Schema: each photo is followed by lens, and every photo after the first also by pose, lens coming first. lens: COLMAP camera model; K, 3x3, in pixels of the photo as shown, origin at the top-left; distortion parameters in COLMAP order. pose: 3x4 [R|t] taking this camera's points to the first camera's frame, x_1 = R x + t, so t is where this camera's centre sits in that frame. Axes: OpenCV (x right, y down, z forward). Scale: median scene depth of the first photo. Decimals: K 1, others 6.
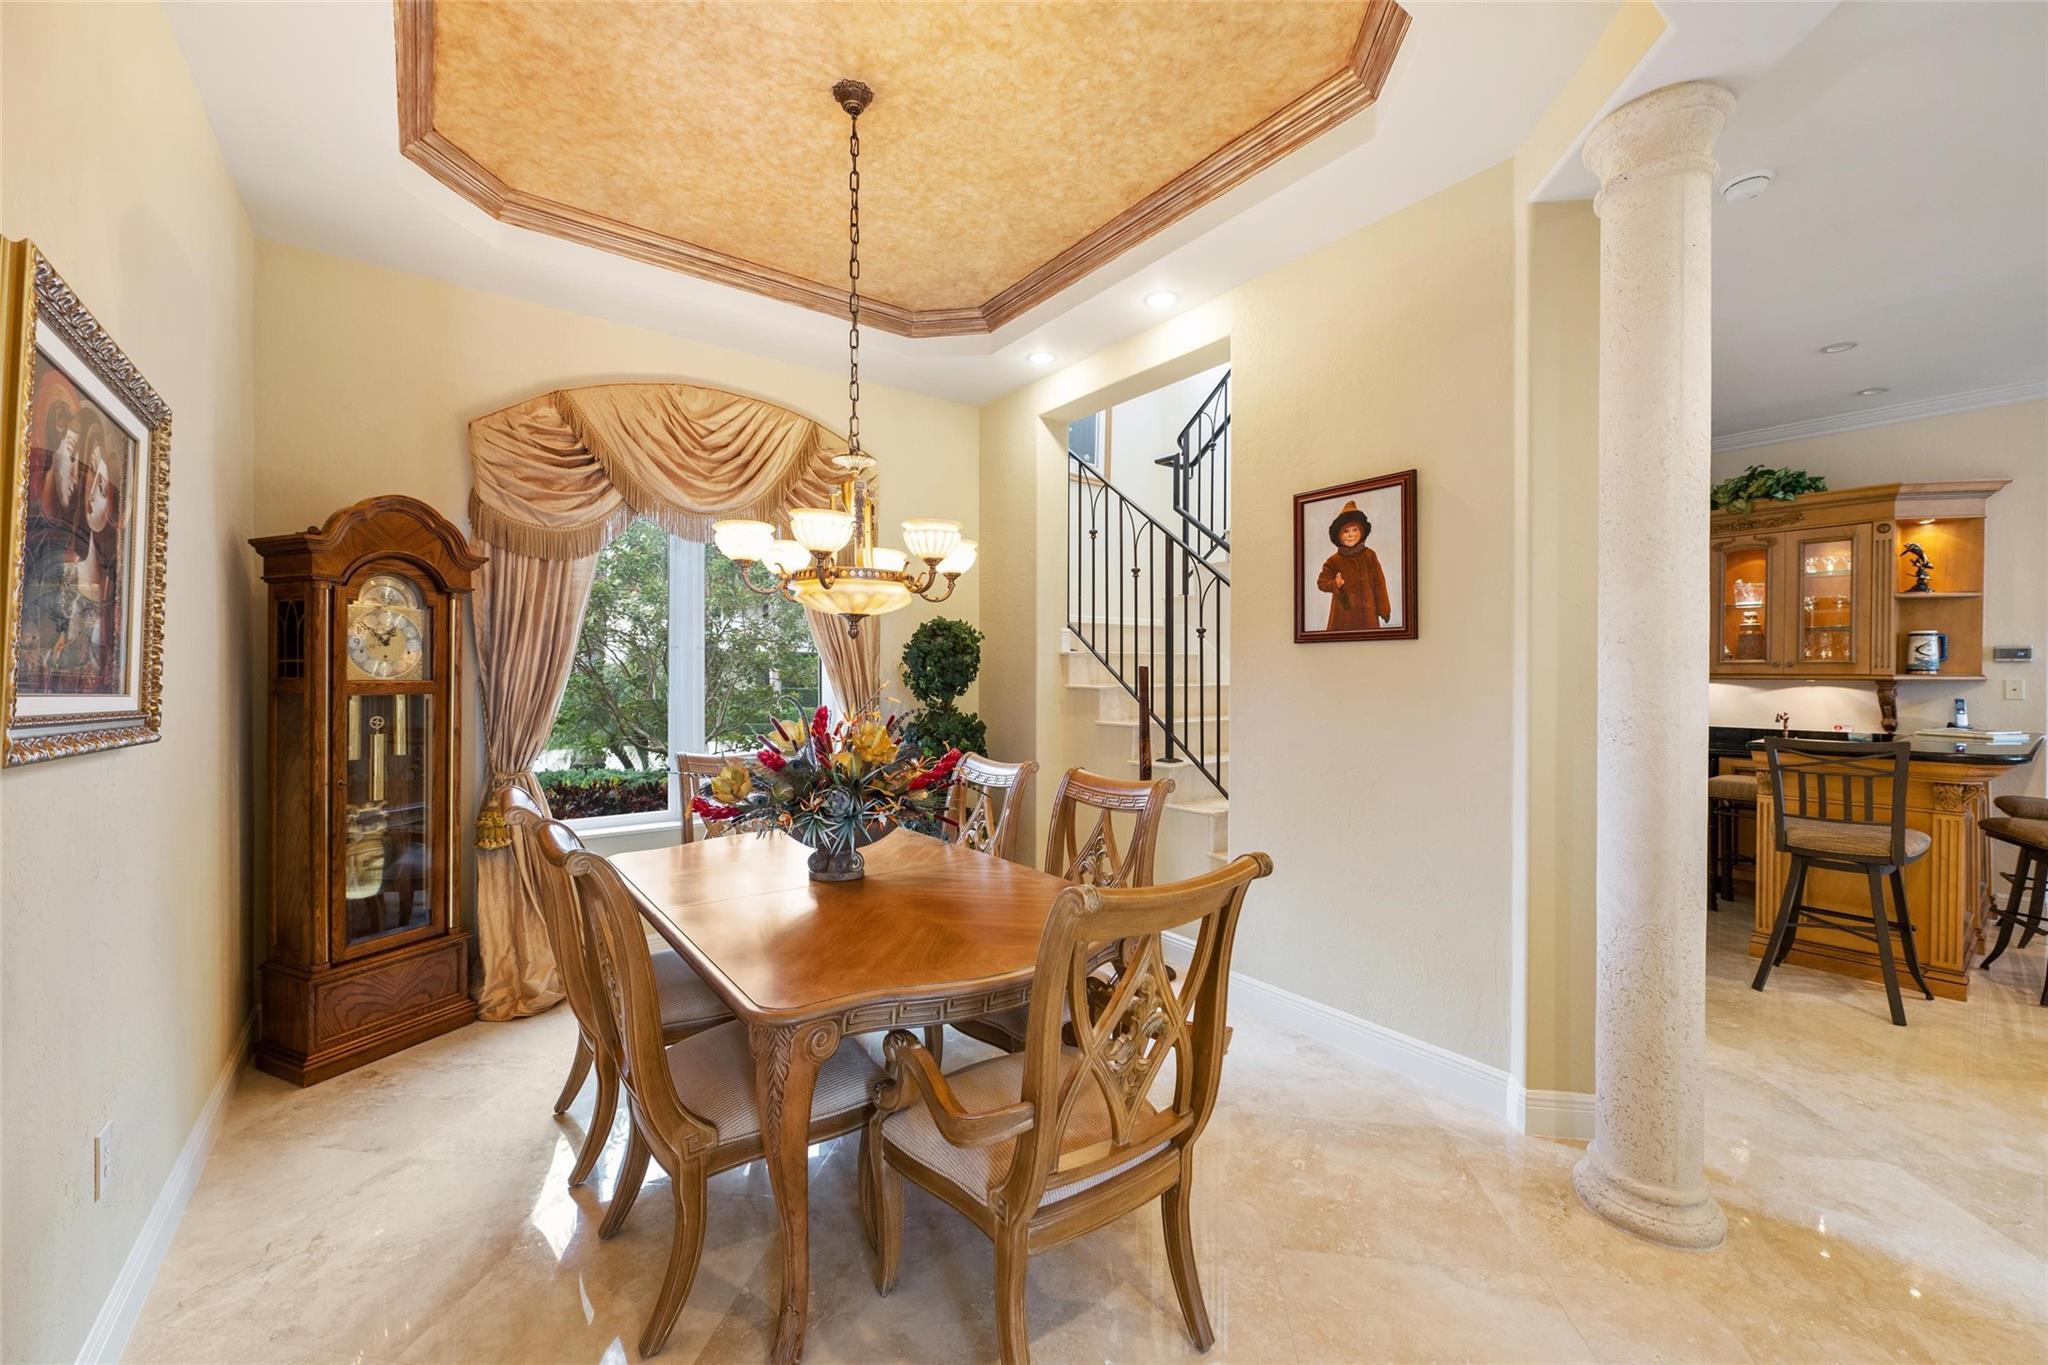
lens RADIAL K [[810.6, 0, 1030.1], [0, 810.6, 682.6], [0, 0, 1]] dist [0.001515, -0.000141]
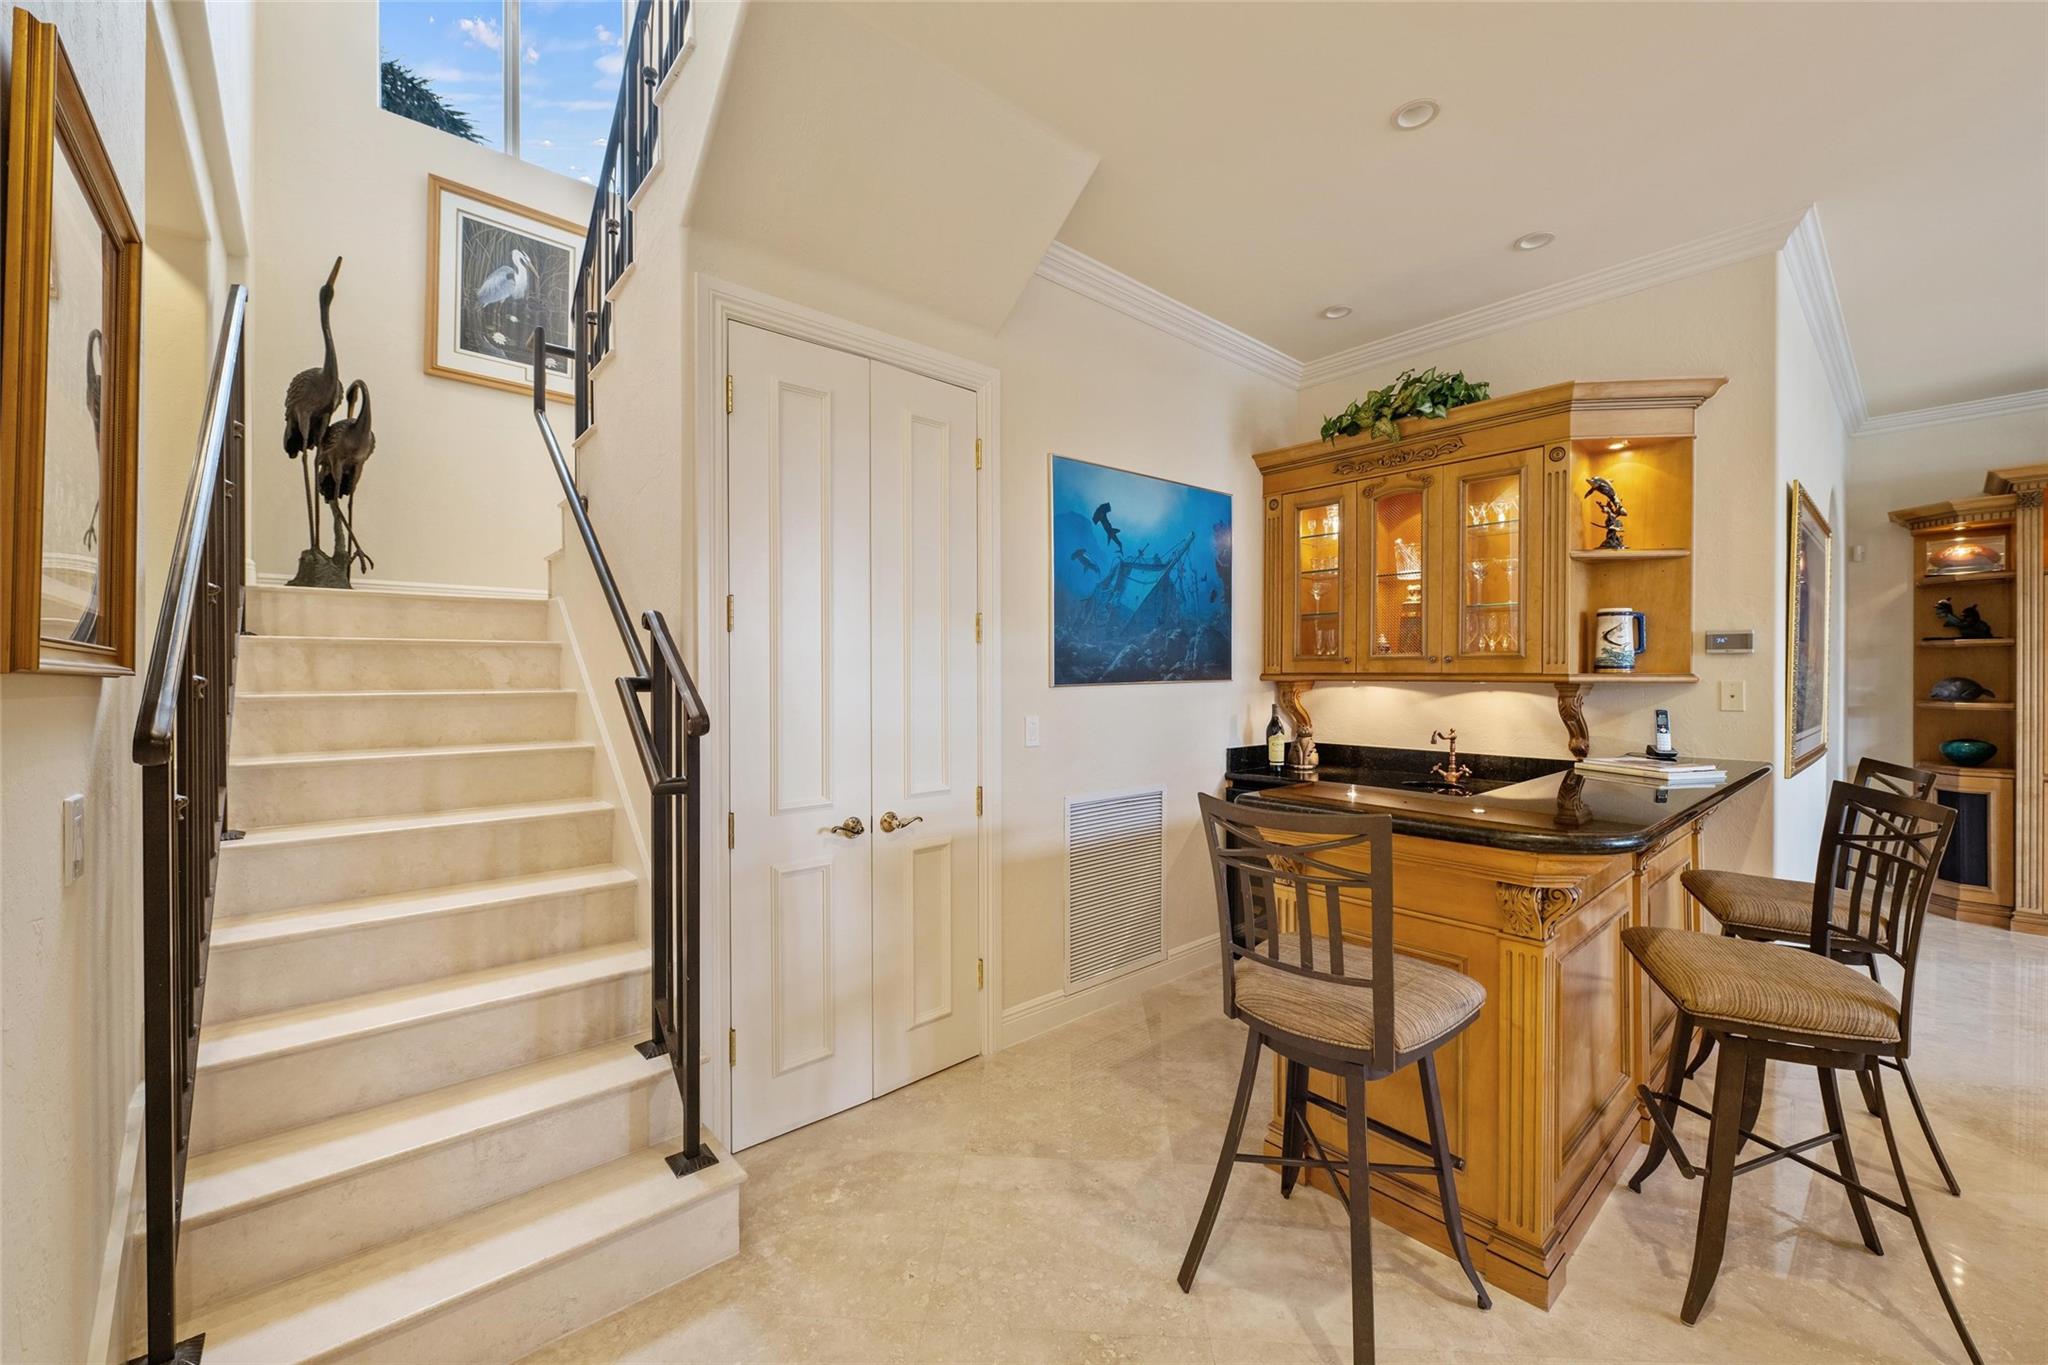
lens RADIAL K [[810.6, 0, 1021.0], [0, 810.6, 677.0], [0, 0, 1]] dist [0.001515, -0.000141]
pose [[0.997816, -0.001669, 0.066037, 0.564796], [0.002123, 0.999975, -0.006814, -0.003661], [-0.066024, 0.006939, 0.997794, 0.364089]]
